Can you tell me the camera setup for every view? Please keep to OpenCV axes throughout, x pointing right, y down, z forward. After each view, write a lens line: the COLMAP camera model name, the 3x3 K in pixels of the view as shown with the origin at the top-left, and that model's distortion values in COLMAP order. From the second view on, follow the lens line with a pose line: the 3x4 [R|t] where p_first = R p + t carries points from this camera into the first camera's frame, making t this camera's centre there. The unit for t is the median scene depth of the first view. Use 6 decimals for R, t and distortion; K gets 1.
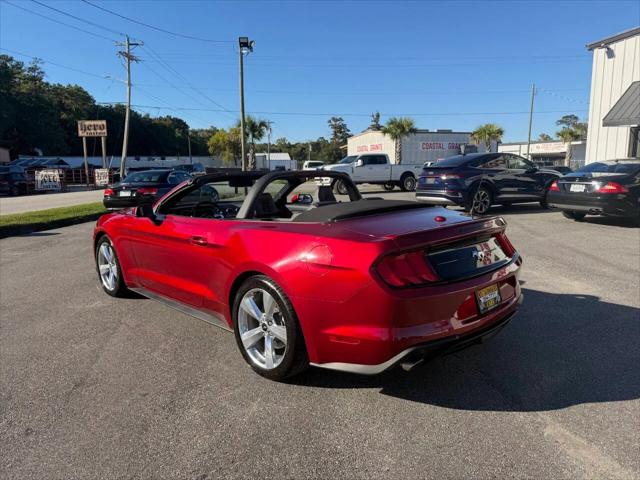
lens RADIAL K [[450.7, 0, 309.4], [0, 450.7, 246.4], [0, 0, 1]] dist [0.004770, -0.014357]
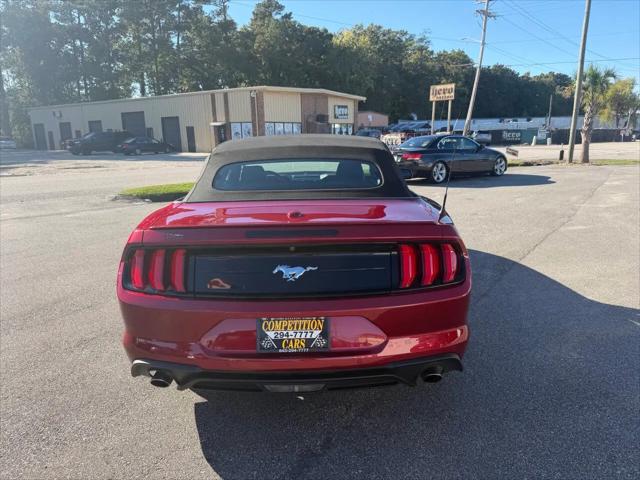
lens RADIAL K [[450.7, 0, 318.2], [0, 450.7, 245.5], [0, 0, 1]] dist [0.004770, -0.014357]
pose [[0.733262, 0.156844, -0.661609, 0.100296], [-0.104531, 0.987468, 0.118241, -0.012532], [0.671863, -0.017543, 0.740467, 0.060410]]
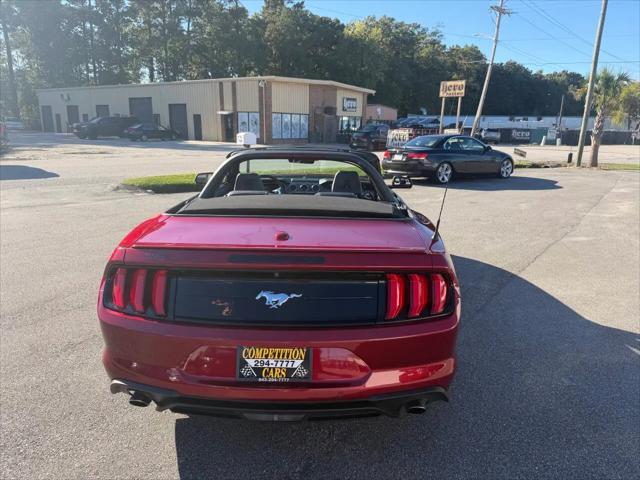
lens RADIAL K [[450.7, 0, 317.7], [0, 450.7, 245.8], [0, 0, 1]] dist [0.004770, -0.014357]
pose [[0.720377, 0.197656, -0.664822, 0.099979], [-0.141328, 0.980255, 0.138299, -0.018845], [0.679031, -0.005669, 0.734088, 0.064332]]
